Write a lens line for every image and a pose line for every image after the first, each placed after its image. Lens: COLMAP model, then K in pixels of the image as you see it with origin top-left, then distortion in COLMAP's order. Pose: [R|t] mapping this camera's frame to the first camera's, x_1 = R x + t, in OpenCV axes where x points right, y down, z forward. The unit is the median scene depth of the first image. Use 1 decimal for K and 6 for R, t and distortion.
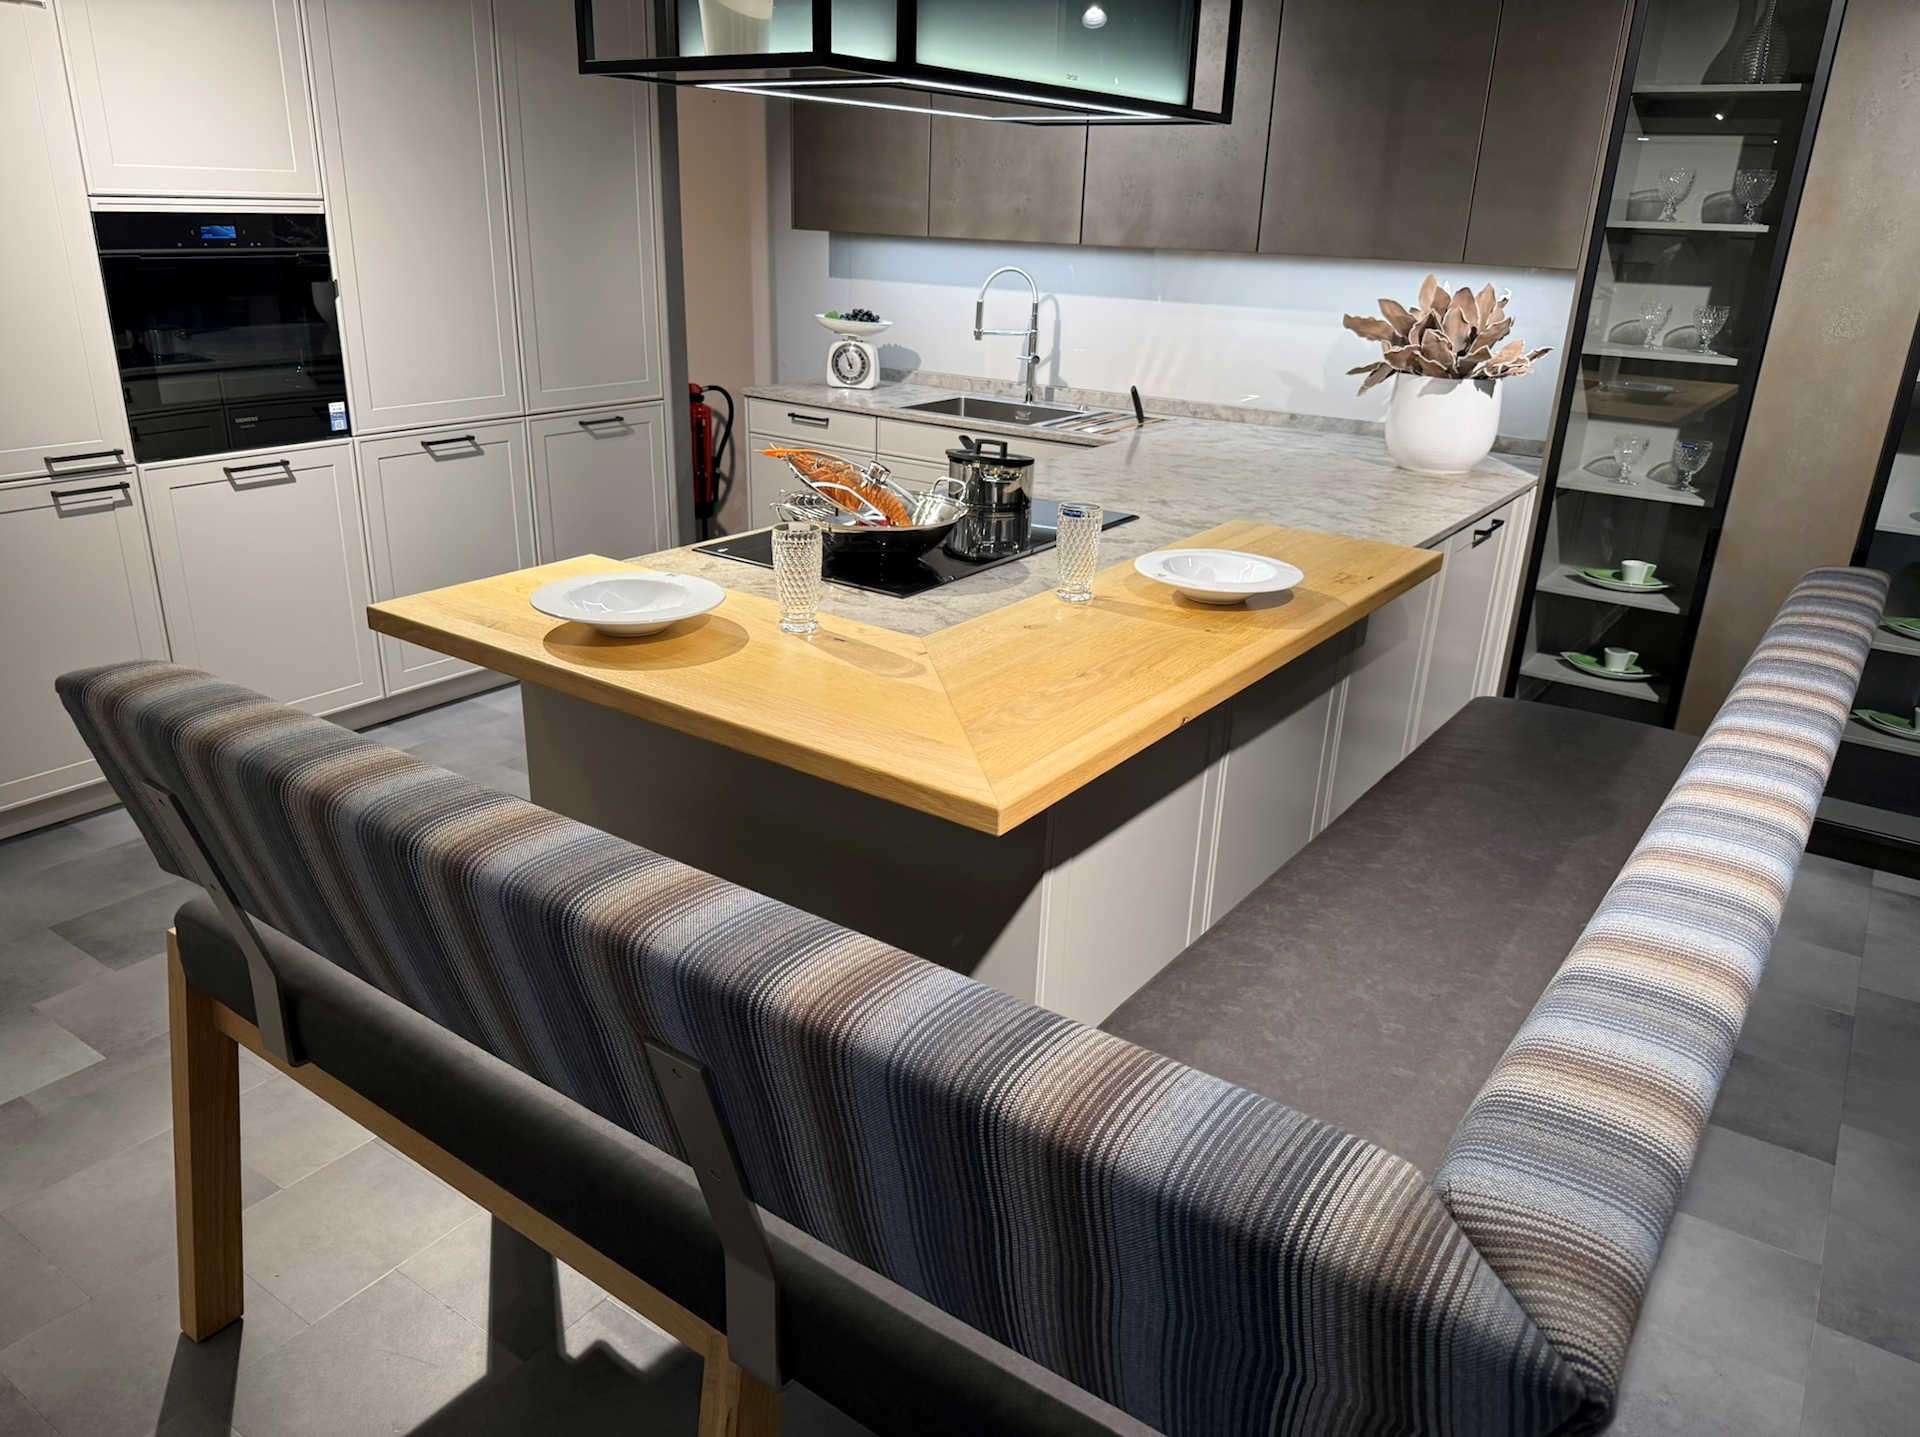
lens RADIAL K [[1368.0, 0, 953.6], [0, 1368.0, 730.7], [0, 0, 1]] dist [0.067546, -0.090120]
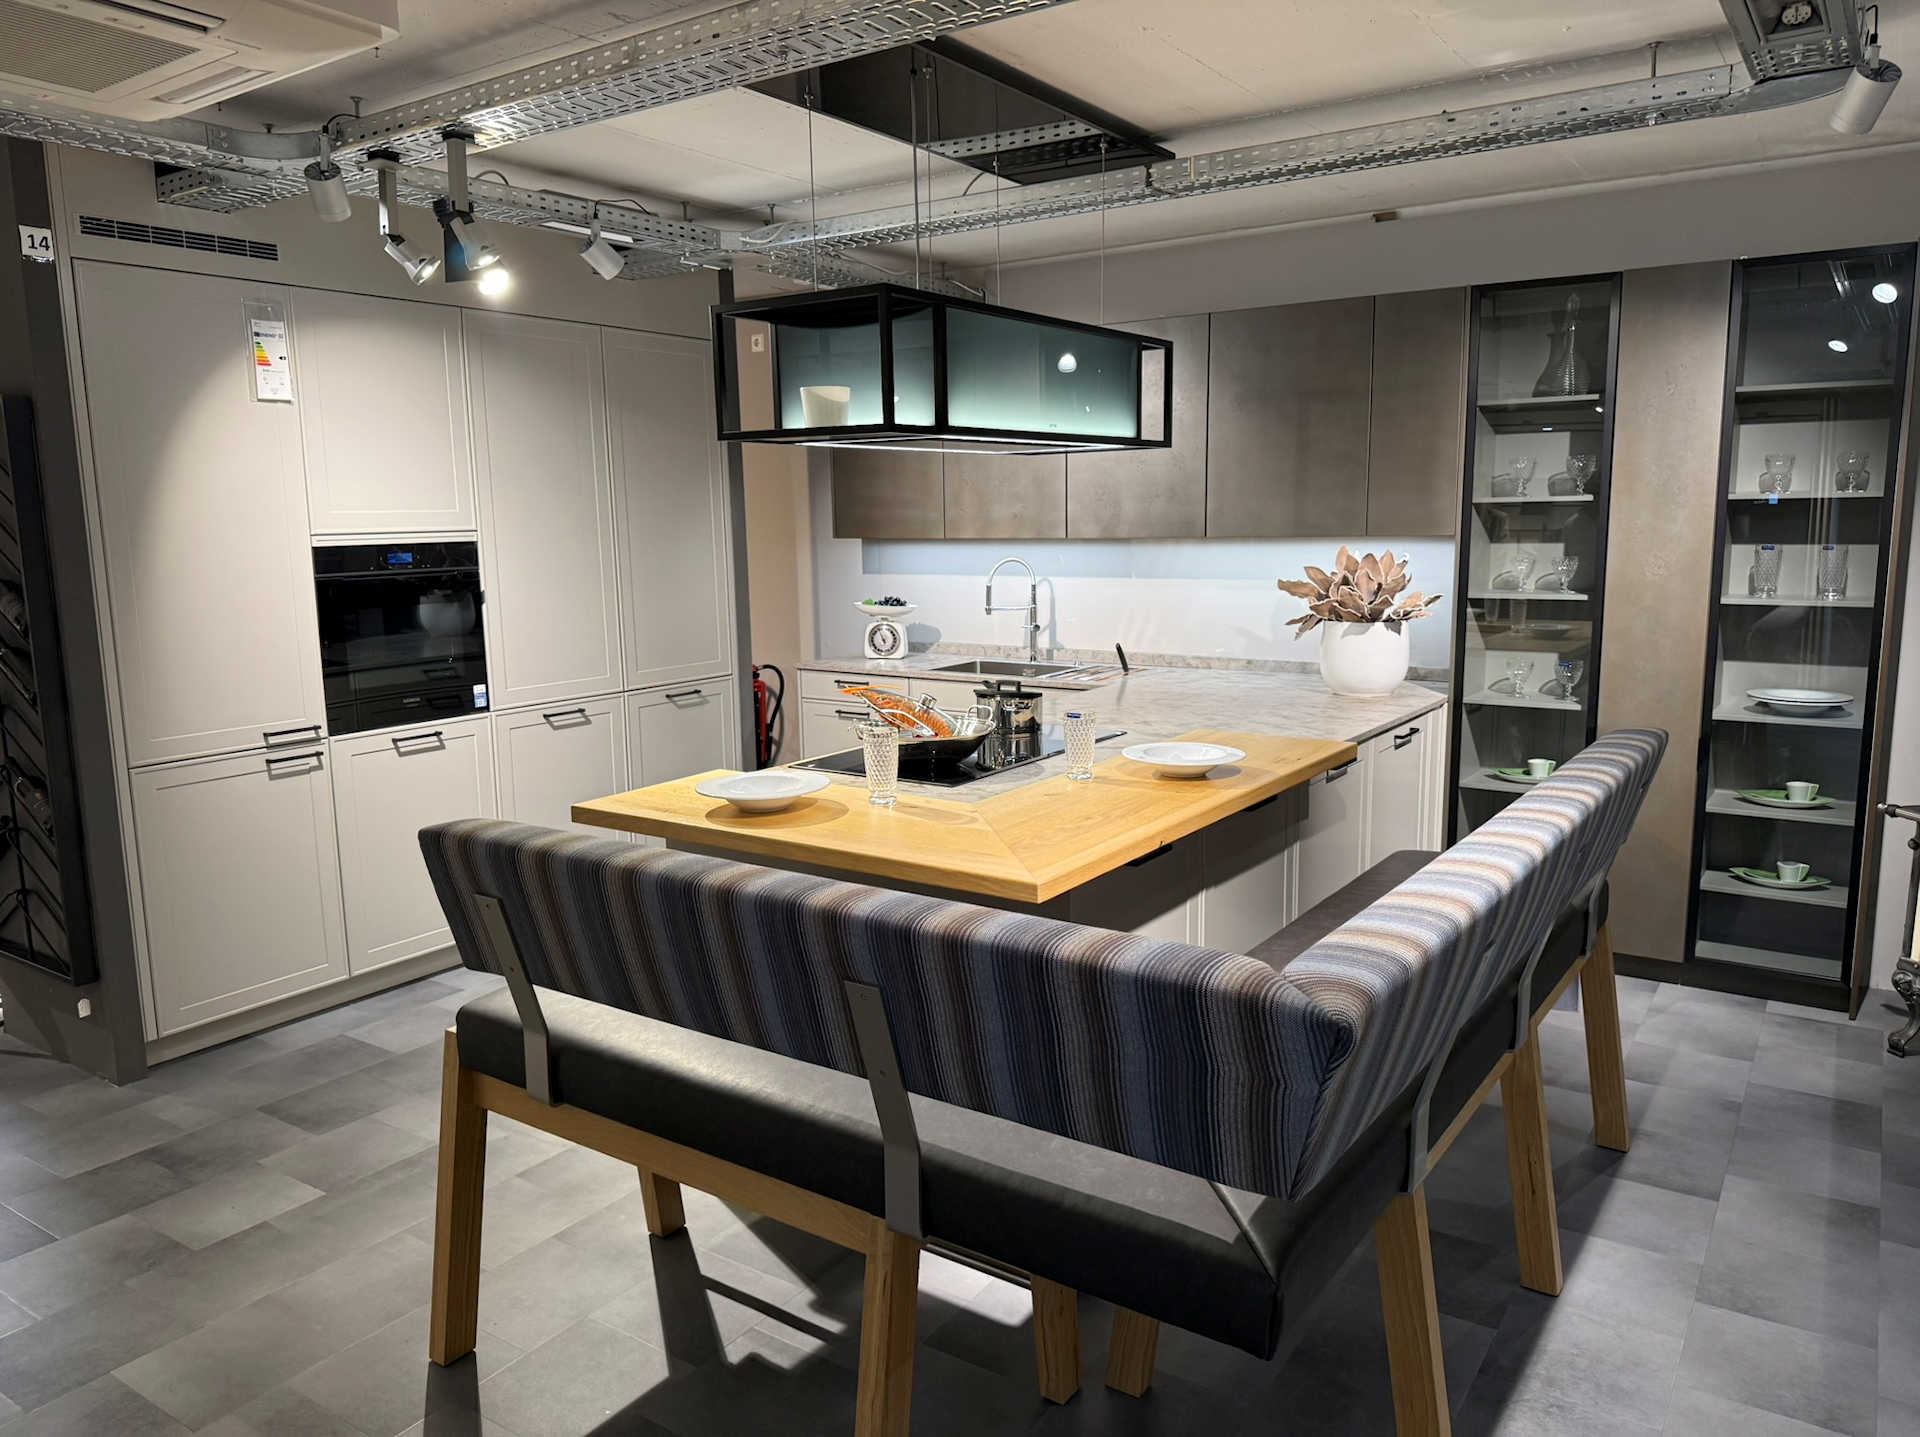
lens RADIAL K [[1366.7, 0, 974.7], [0, 1366.7, 715.5], [0, 0, 1]] dist [0.184947, -0.312231]
pose [[0.998668, -0.049778, 0.013616, -0.020844], [0.051542, 0.975217, -0.215162, 0.086323], [-0.002568, 0.215577, 0.976483, -0.229874]]
